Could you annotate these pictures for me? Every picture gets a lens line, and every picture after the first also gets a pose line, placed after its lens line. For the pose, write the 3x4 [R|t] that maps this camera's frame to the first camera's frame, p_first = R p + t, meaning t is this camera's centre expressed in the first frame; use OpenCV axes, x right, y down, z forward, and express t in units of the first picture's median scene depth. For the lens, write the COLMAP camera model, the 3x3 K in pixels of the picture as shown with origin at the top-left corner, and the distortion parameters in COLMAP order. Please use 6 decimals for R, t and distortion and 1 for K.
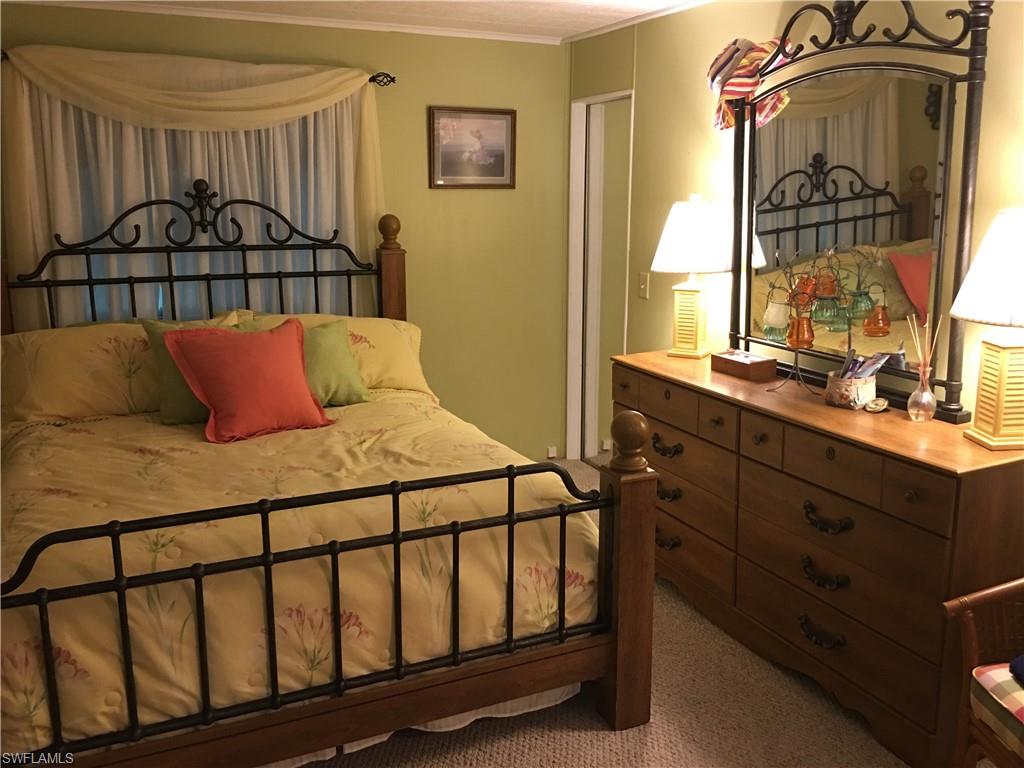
lens RADIAL K [[876.9, 0, 507.2], [0, 876.9, 379.2], [0, 0, 1]] dist [0.064667, -0.085758]
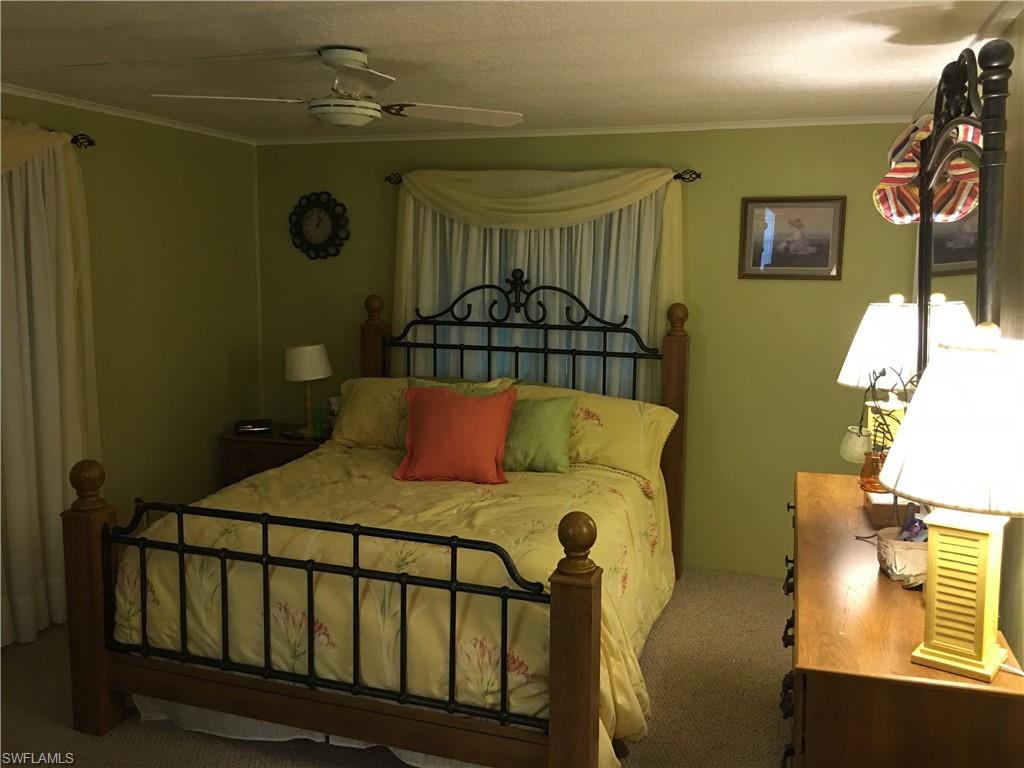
lens RADIAL K [[876.9, 0, 503.7], [0, 876.9, 376.2], [0, 0, 1]] dist [0.064667, -0.085758]
pose [[0.728828, 0.098795, -0.677532, 0.498101], [-0.156620, 0.987355, -0.024506, -0.052702], [0.666543, 0.123976, 0.735085, 0.135235]]
